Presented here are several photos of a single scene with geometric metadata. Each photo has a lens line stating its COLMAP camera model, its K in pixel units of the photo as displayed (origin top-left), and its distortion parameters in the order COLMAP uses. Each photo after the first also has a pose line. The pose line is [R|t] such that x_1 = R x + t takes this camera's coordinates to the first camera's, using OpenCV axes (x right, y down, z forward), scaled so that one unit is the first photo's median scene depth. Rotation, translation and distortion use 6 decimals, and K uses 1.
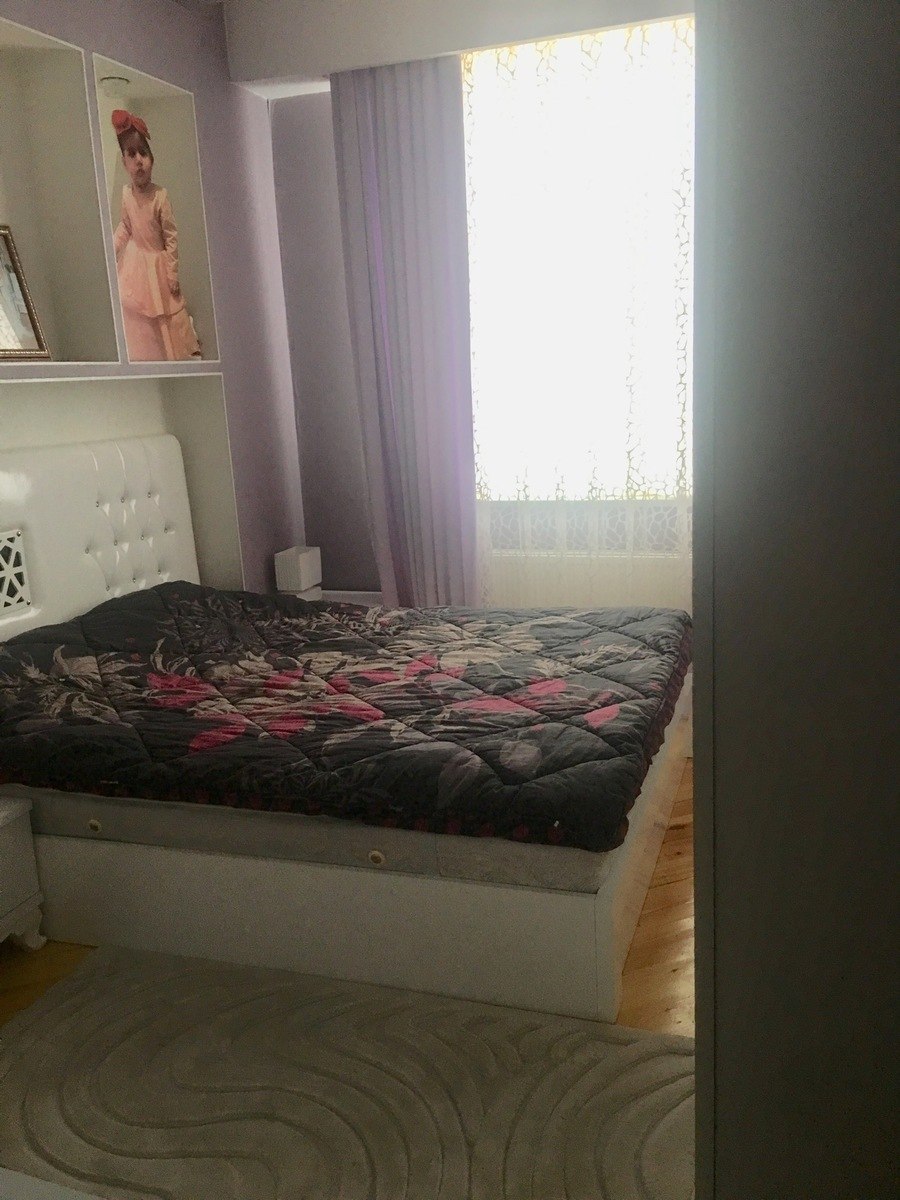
lens RADIAL K [[1047.5, 0, 448.7], [0, 1047.5, 601.4], [0, 0, 1]] dist [0.065815, 0.011138]
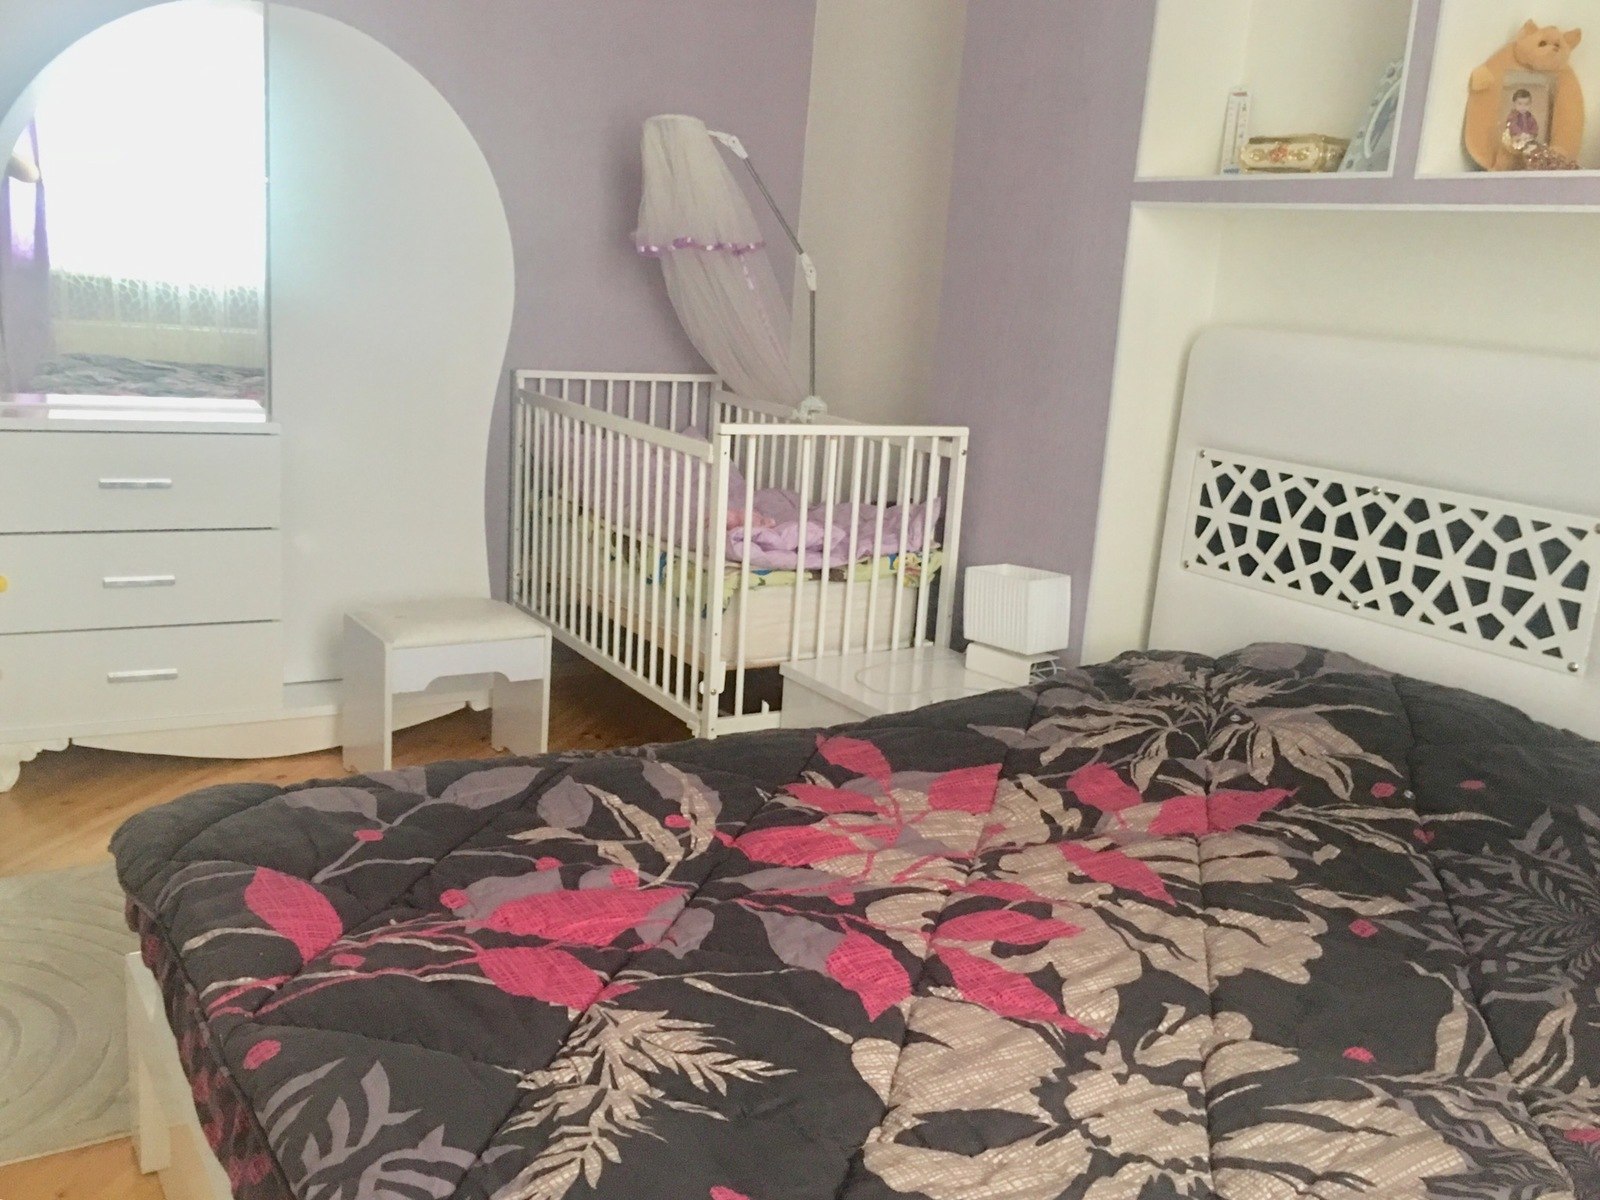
lens RADIAL K [[1396.6, 0, 796.2], [0, 1396.6, 598.0], [0, 0, 1]] dist [0.065815, 0.011138]
pose [[-0.640873, 0.185422, -0.744916, 0.346222], [-0.174253, 0.909919, 0.376408, -0.225665], [0.747608, 0.371034, -0.550832, 1.127053]]
